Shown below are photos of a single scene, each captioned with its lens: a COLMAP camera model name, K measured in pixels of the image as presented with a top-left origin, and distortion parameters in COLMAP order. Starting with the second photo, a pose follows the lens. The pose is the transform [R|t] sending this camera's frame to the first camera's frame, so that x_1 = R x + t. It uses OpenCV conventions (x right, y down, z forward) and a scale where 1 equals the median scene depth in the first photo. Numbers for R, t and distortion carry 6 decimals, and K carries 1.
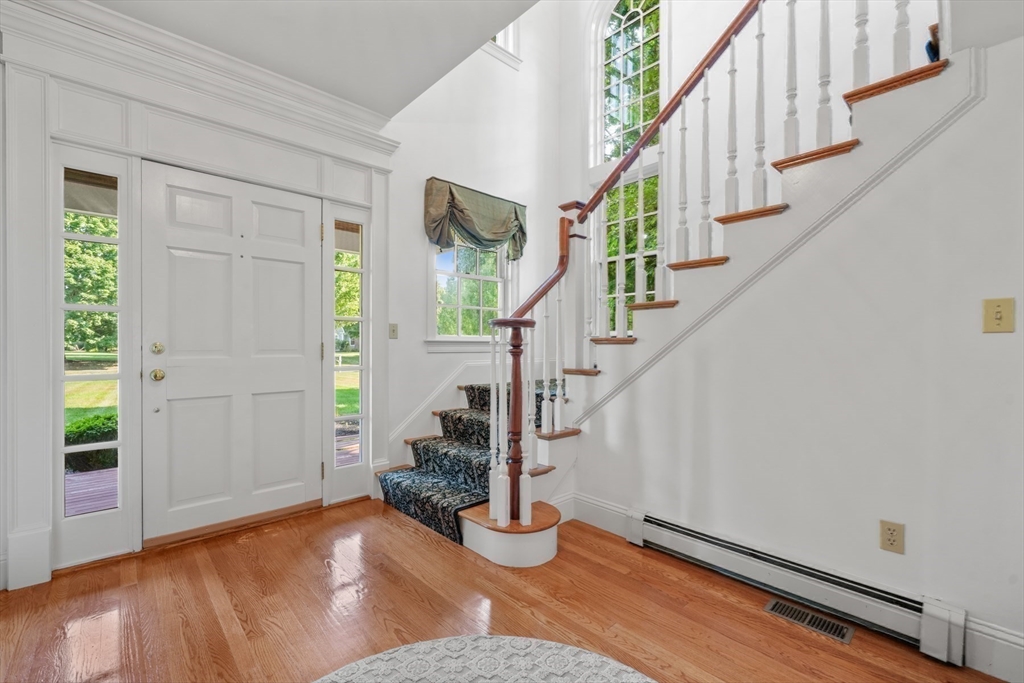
lens RADIAL K [[440.6, 0, 508.7], [0, 440.6, 342.2], [0, 0, 1]] dist [-0.000944, -0.000134]
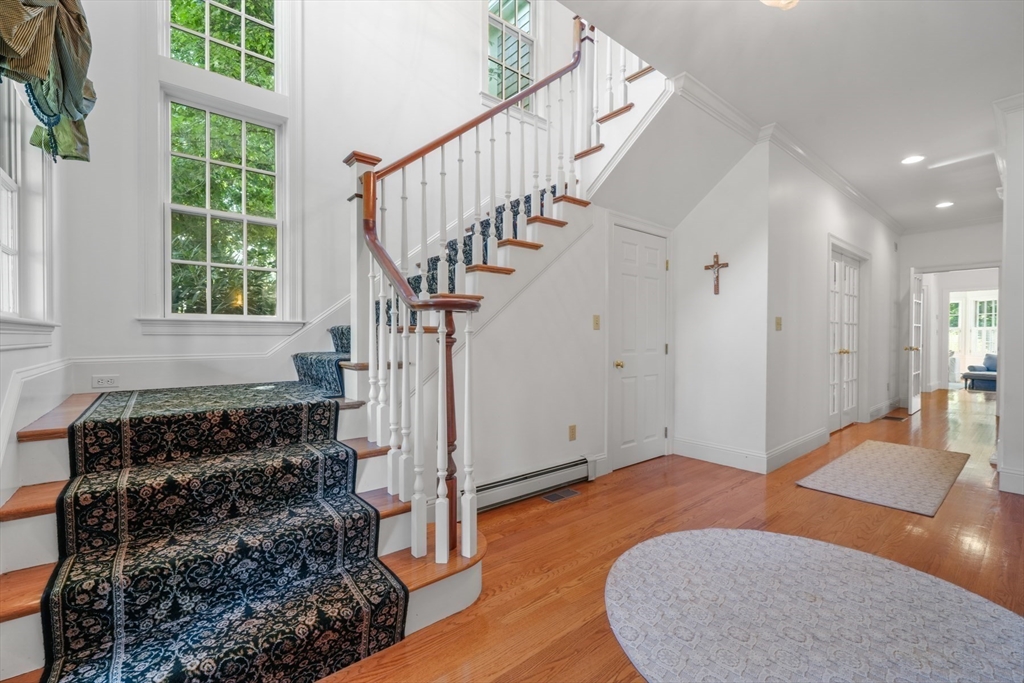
lens RADIAL K [[440.6, 0, 508.7], [0, 440.6, 342.2], [0, 0, 1]] dist [-0.000944, -0.000134]
pose [[0.049536, -0.011871, 0.998702, -0.687403], [-0.007212, 0.999899, 0.012243, 0.011349], [-0.998746, -0.007809, 0.049445, 0.750939]]
